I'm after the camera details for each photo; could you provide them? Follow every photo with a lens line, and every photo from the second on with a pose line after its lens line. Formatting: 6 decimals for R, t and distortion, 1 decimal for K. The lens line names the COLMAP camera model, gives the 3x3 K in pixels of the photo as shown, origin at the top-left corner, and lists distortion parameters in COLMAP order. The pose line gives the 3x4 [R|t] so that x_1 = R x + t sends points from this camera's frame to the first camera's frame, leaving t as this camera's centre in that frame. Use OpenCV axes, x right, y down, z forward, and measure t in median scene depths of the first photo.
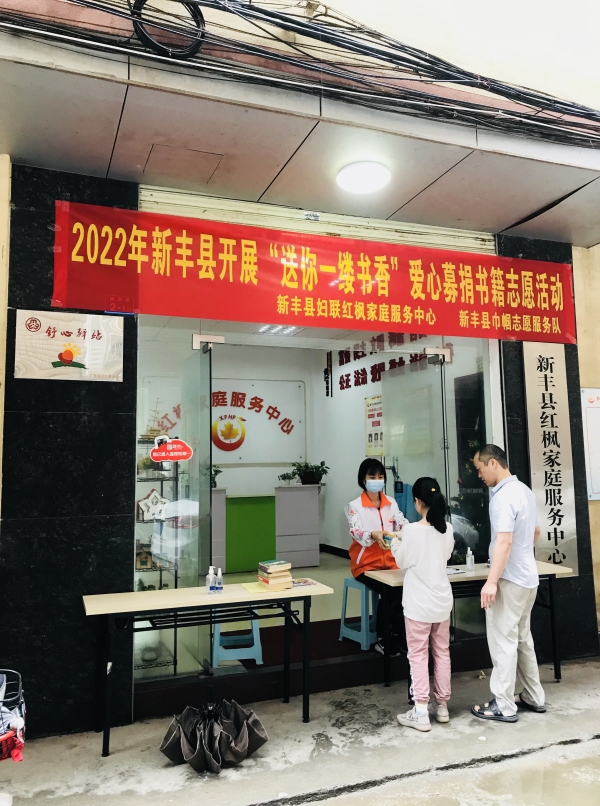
lens RADIAL K [[651.2, 0, 300.0], [0, 651.2, 403.0], [0, 0, 1]] dist [0.003736, -0.008038]
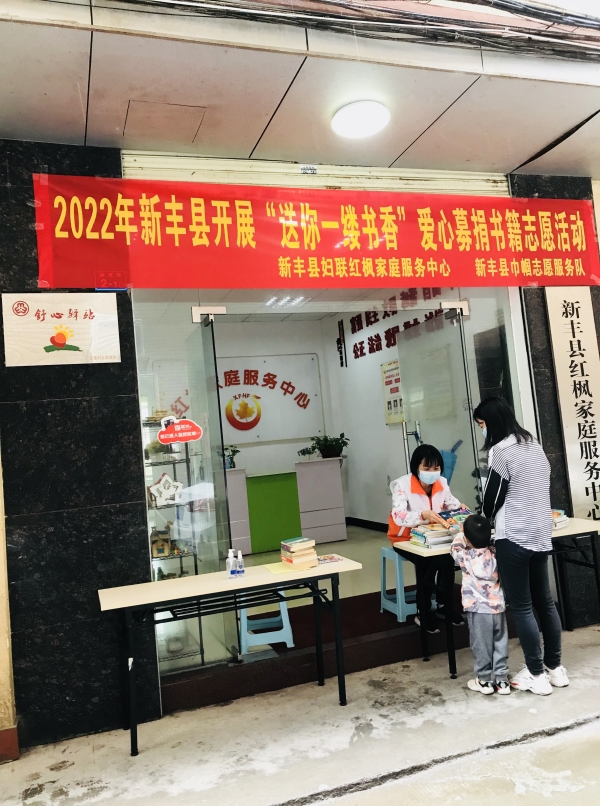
lens RADIAL K [[651.9, 0, 296.5], [0, 651.9, 404.1], [0, 0, 1]] dist [0.000431, -0.004714]
pose [[0.996365, -0.078374, -0.033380, 0.006535], [0.079565, 0.996181, 0.035964, 0.013453], [0.030434, -0.038489, 0.998795, 0.062633]]
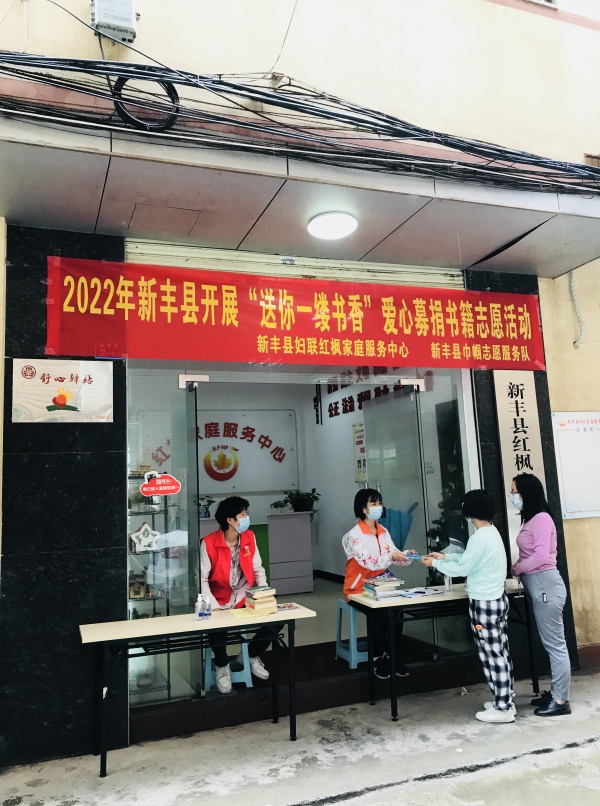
lens RADIAL K [[651.9, 0, 296.5], [0, 651.9, 404.1], [0, 0, 1]] dist [0.000431, -0.004714]
pose [[0.999527, -0.030739, -0.000947, 0.029212], [0.030683, 0.998857, -0.036648, -0.013340], [0.002072, 0.036602, 0.999328, -0.066821]]
